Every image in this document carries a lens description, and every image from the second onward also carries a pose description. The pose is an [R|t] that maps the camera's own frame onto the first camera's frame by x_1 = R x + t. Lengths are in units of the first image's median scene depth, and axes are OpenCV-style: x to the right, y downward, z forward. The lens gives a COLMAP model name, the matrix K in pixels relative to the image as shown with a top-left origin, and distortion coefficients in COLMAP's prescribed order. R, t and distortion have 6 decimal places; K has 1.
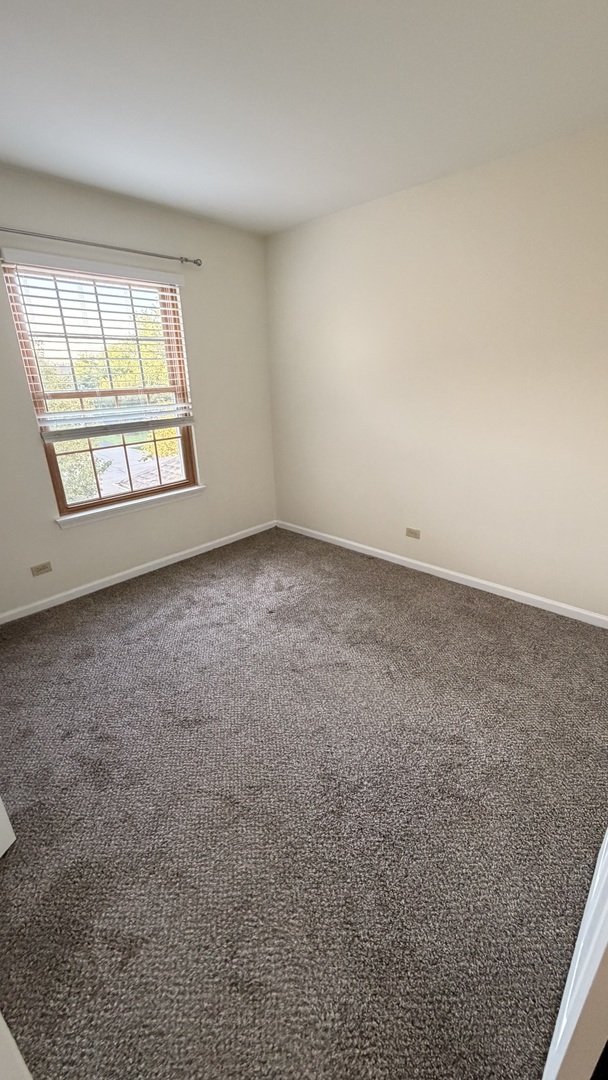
lens RADIAL K [[428.1, 0, 303.3], [0, 428.1, 537.1], [0, 0, 1]] dist [-0.002242, 0.000724]
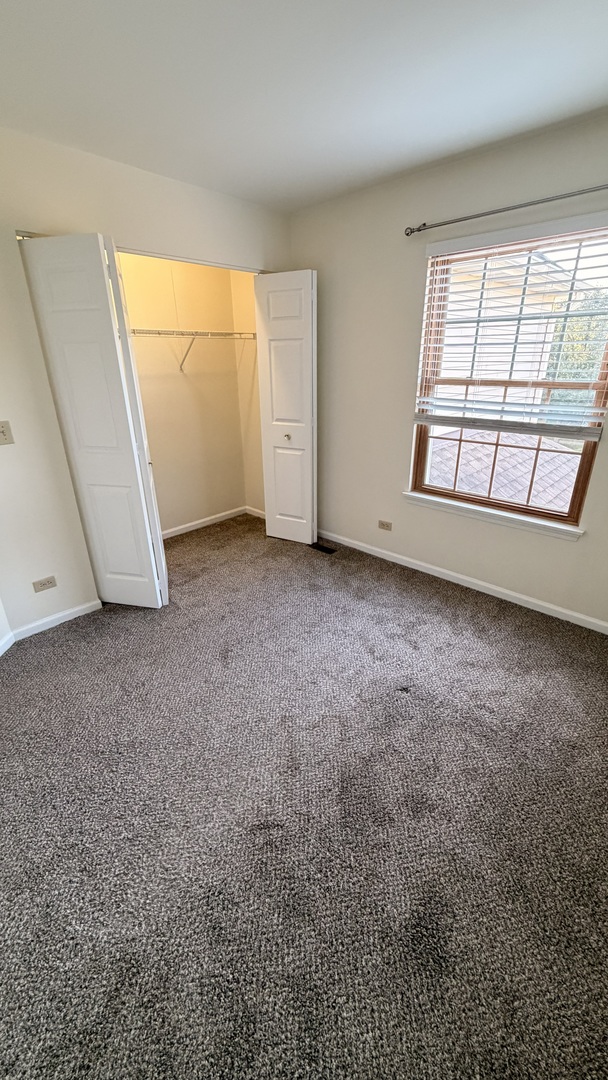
lens RADIAL K [[428.1, 0, 304.9], [0, 428.1, 536.9], [0, 0, 1]] dist [-0.002242, 0.000724]
pose [[0.005713, 0.403849, -0.914808, 0.472525], [-0.355173, 0.855994, 0.375667, -0.256969], [0.934783, 0.322769, 0.148326, 0.604874]]
